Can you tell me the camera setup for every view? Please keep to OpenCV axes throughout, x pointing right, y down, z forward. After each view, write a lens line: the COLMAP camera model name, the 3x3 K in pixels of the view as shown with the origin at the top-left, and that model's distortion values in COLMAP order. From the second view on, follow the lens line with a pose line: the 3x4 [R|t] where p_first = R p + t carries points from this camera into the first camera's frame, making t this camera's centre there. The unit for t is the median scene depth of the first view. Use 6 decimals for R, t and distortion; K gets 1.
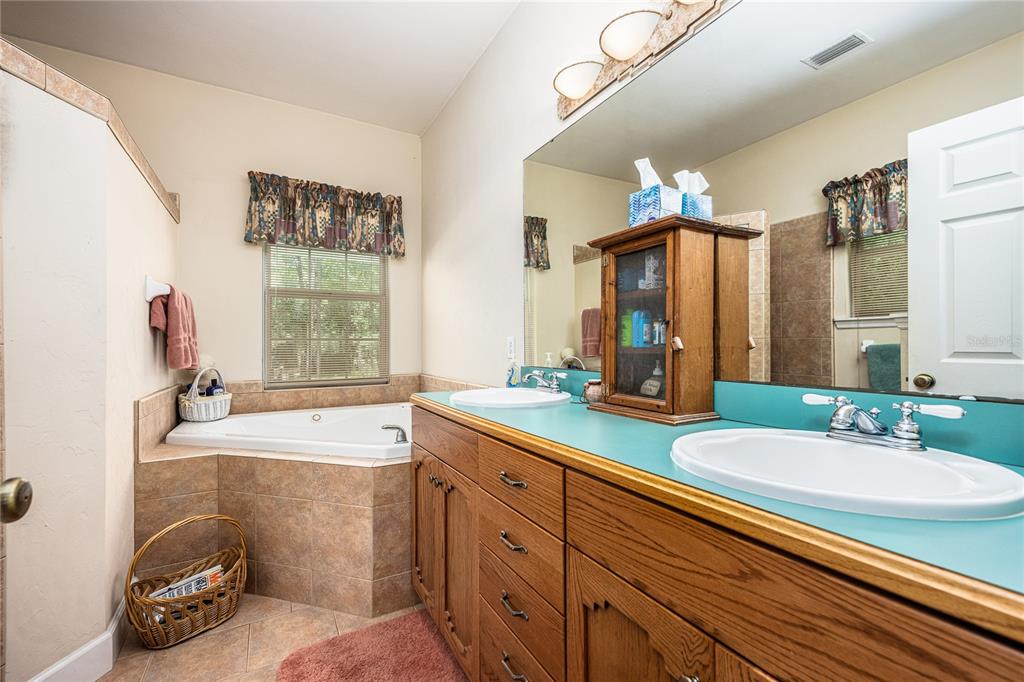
lens RADIAL K [[415.4, 0, 510.6], [0, 415.4, 342.8], [0, 0, 1]] dist [0.000248, -0.000282]
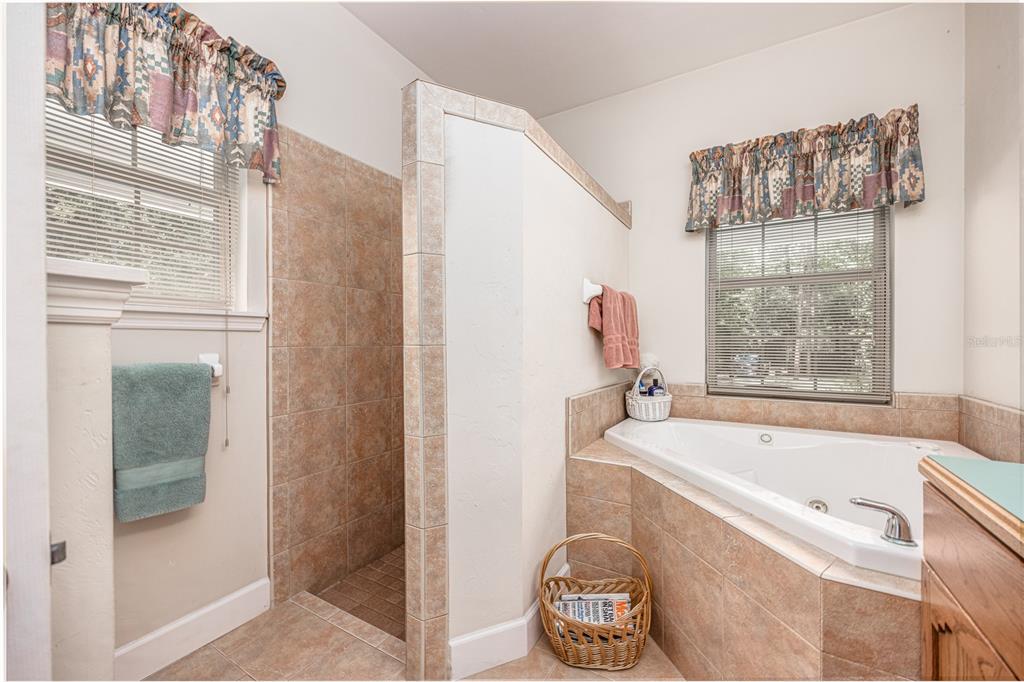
lens RADIAL K [[415.4, 0, 507.5], [0, 415.4, 343.5], [0, 0, 1]] dist [0.000248, -0.000282]
pose [[0.499029, 0.005101, -0.866570, -0.036056], [0.001219, 0.999978, 0.006588, -0.002505], [0.866584, -0.004344, 0.499012, 0.191800]]
